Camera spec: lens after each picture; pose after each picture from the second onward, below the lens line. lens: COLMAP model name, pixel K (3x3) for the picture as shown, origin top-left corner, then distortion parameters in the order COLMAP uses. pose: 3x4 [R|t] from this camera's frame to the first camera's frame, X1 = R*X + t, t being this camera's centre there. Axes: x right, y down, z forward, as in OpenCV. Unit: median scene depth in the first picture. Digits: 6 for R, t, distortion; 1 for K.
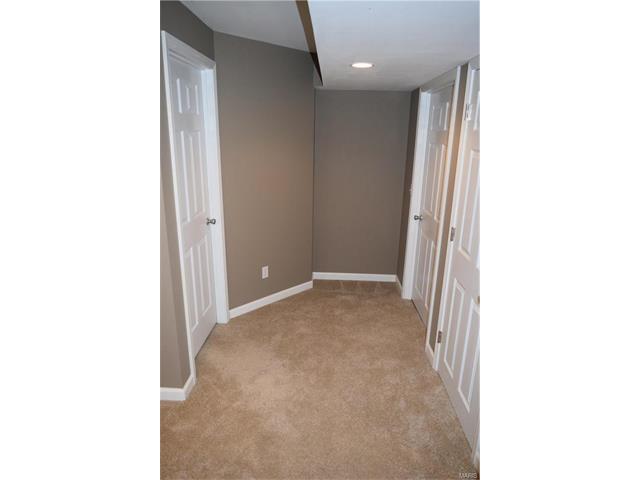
lens RADIAL K [[373.2, 0, 320.0], [0, 373.2, 240.0], [0, 0, 1]] dist [-0.000758, -0.000107]
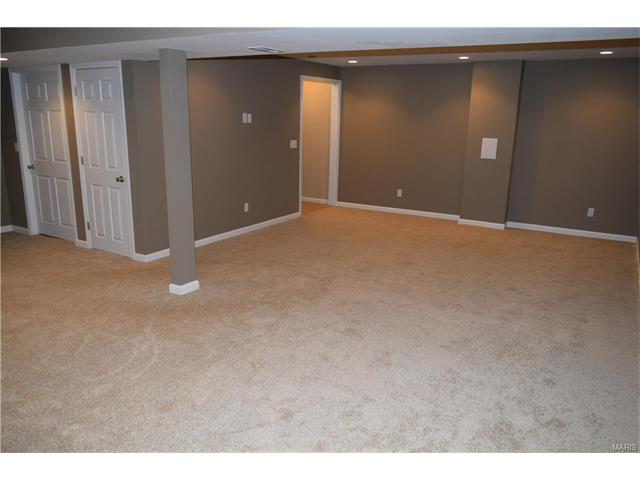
lens RADIAL K [[500.7, 0, 320.0], [0, 500.7, 240.0], [0, 0, 1]] dist [-0.007152, -0.001586]
pose [[0.508589, -0.224180, 0.831313, -0.938129], [0.233108, 0.965302, 0.117699, 0.278135], [-0.828853, 0.133925, 0.543200, -0.966856]]
